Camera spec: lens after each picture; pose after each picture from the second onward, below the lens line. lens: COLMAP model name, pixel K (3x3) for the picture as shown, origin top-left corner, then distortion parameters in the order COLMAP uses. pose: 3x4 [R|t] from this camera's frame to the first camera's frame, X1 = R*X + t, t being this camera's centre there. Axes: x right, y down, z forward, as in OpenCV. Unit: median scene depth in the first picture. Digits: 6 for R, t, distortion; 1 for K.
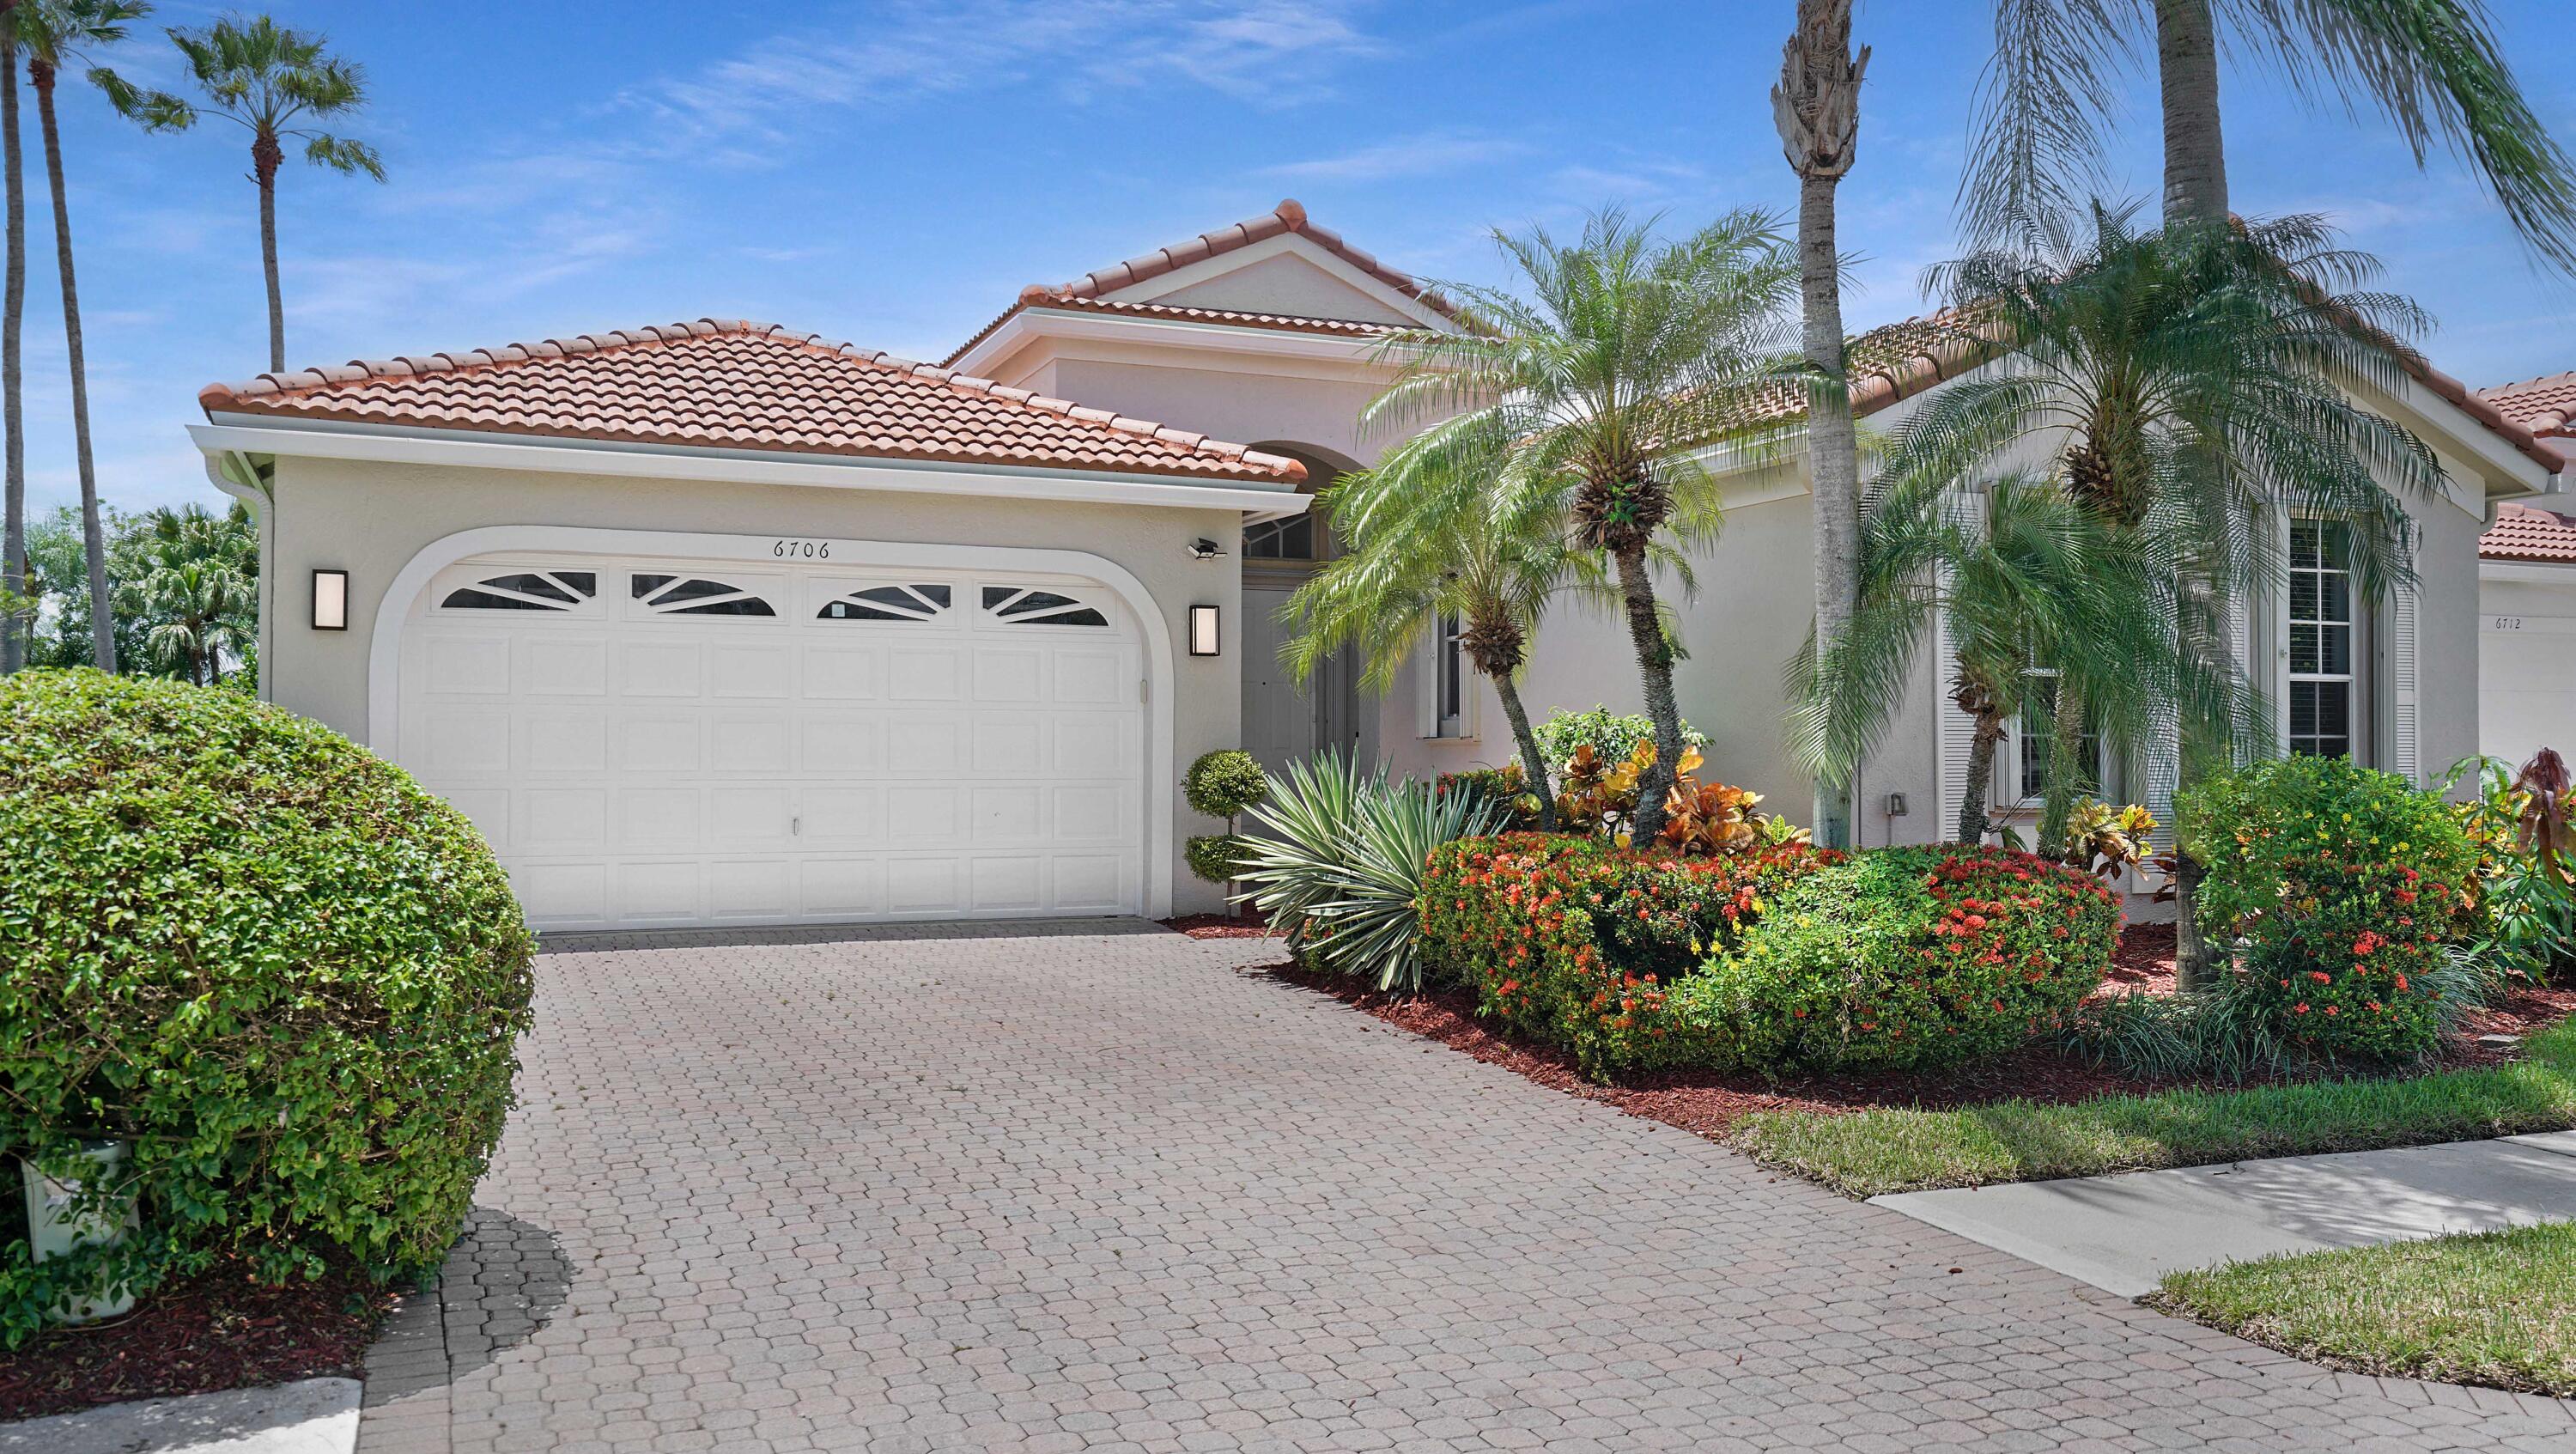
lens RADIAL K [[2039.0, 0, 1288.0], [0, 2039.0, 727.0], [0, 0, 1]] dist [0.024356, 0.000244]
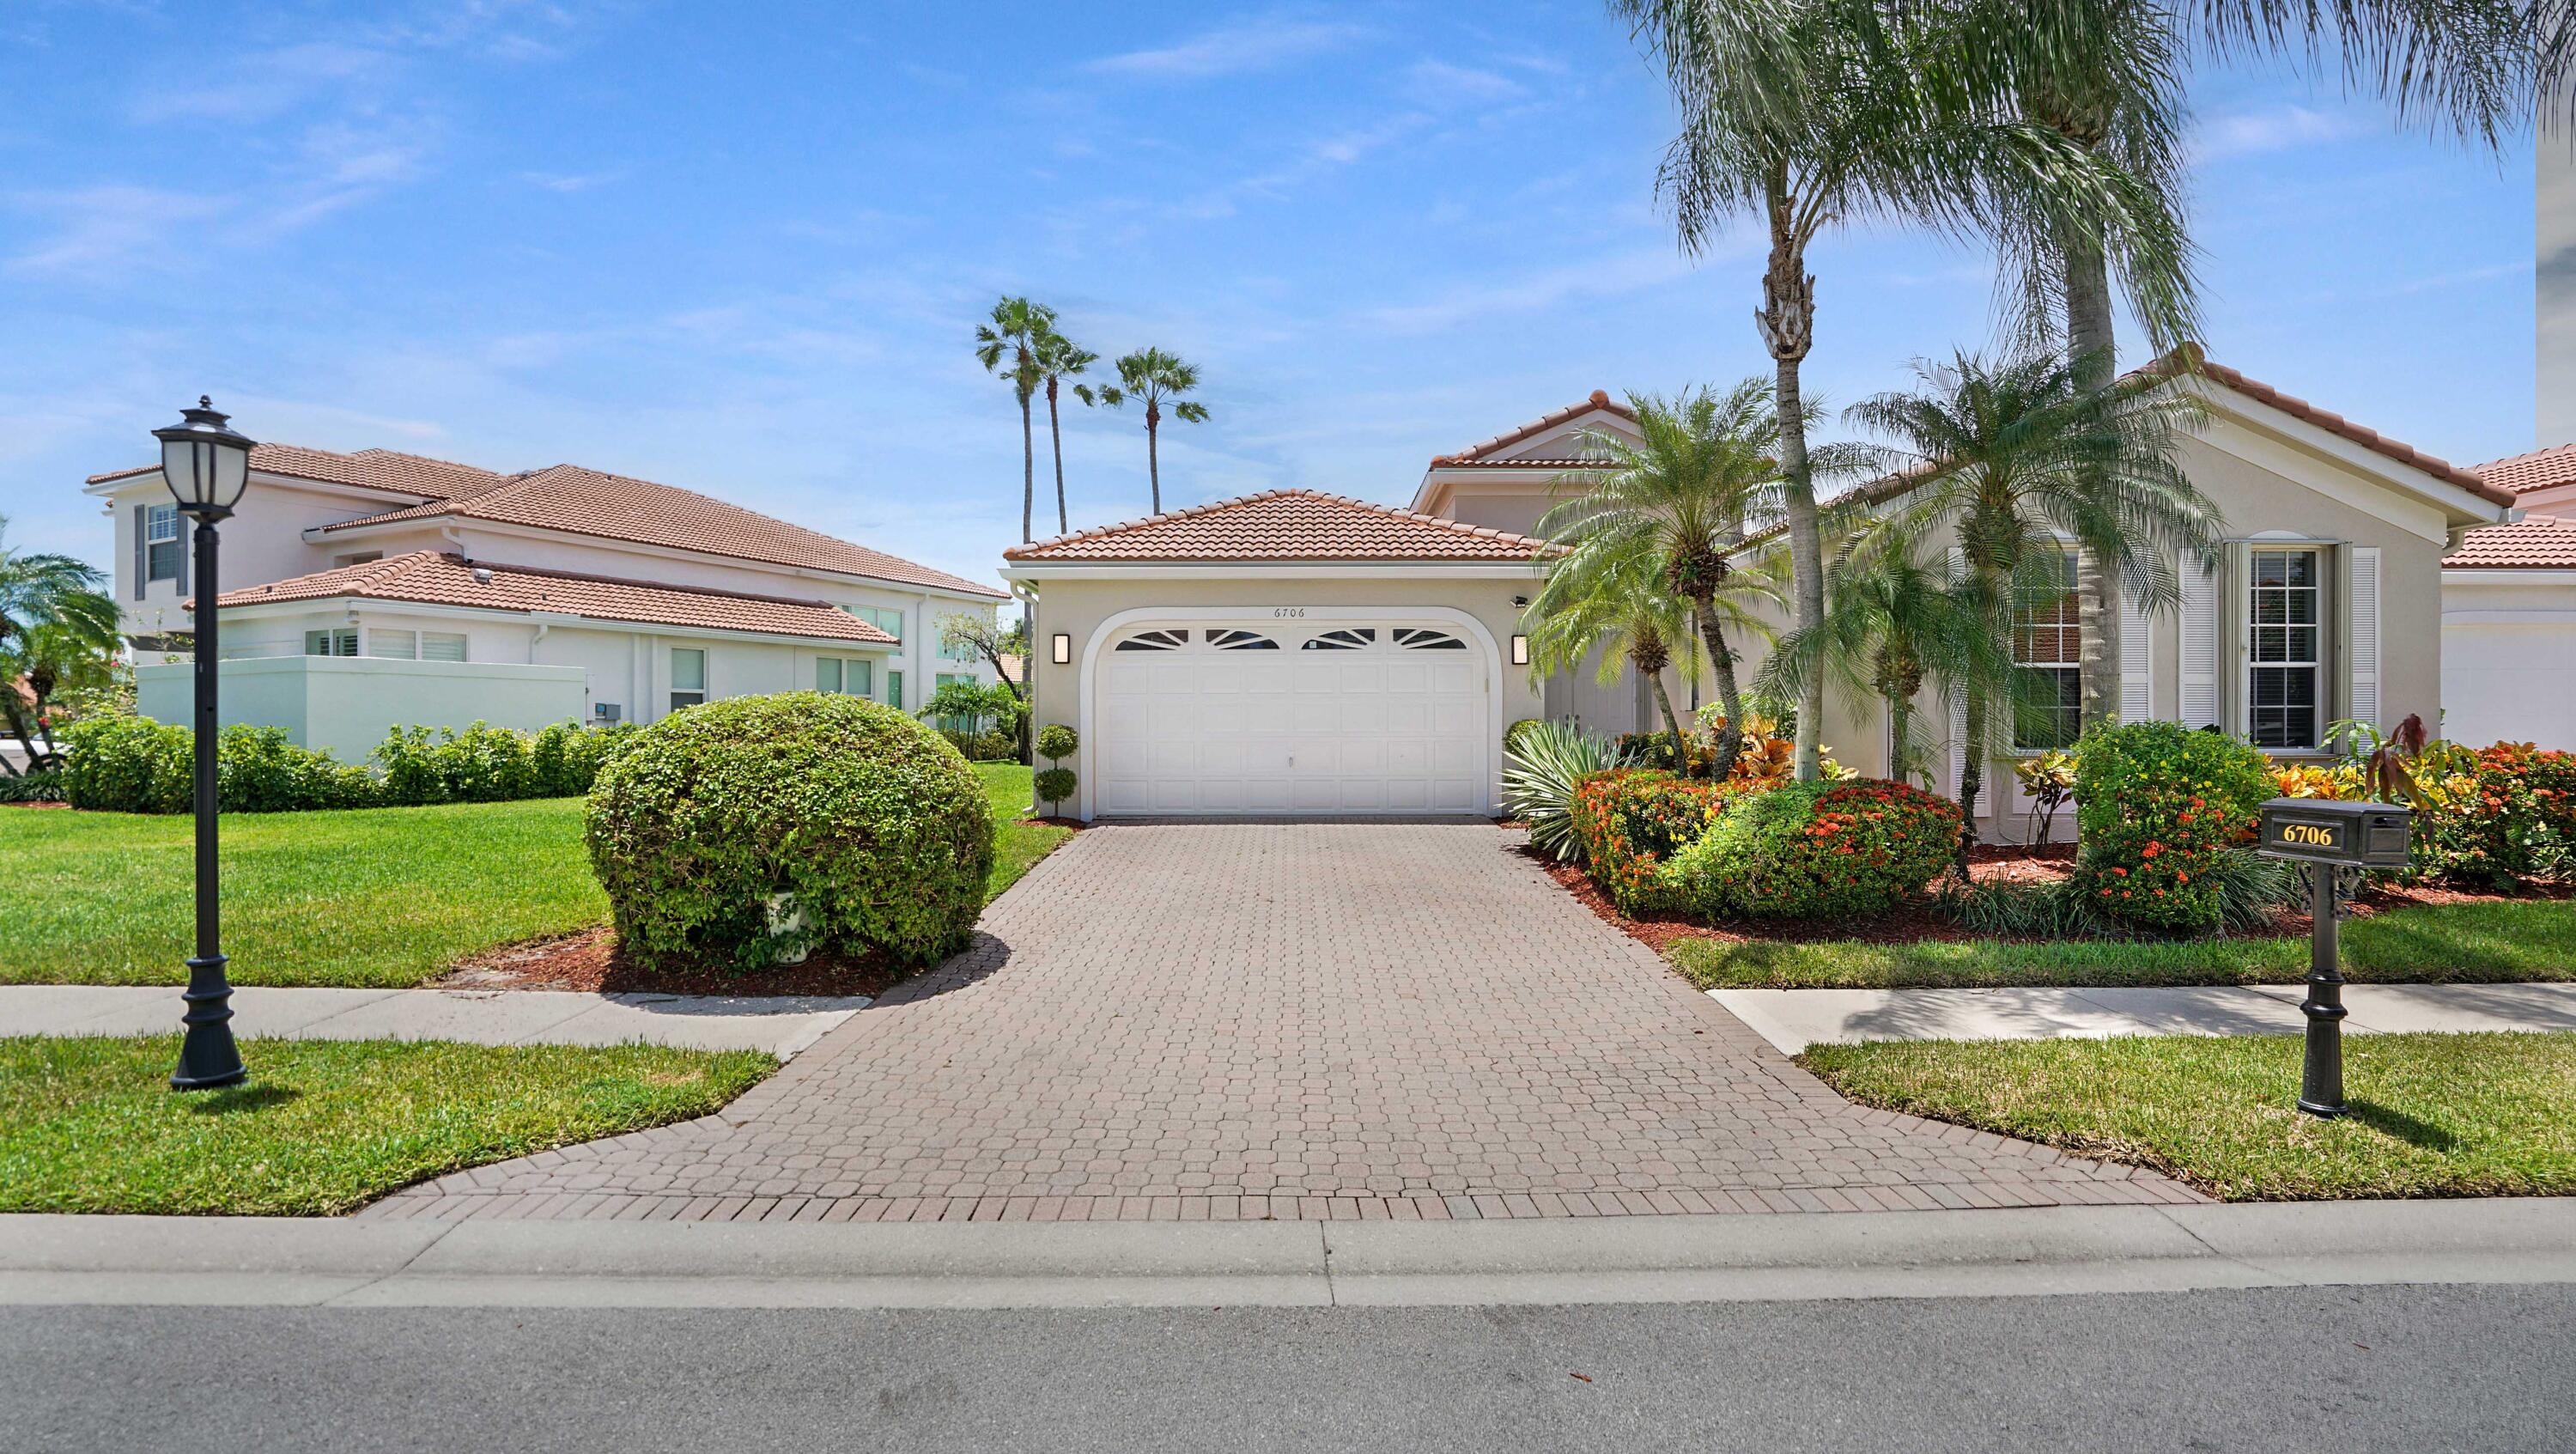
lens RADIAL K [[1209.9, 0, 1285.2], [0, 1209.9, 739.6], [0, 0, 1]] dist [-0.066856, 0.023897]
pose [[0.913037, 0.001714, -0.407874, 0.272910], [0.010319, 0.999574, 0.027302, -0.002065], [0.407747, -0.029136, 0.912630, -0.014115]]
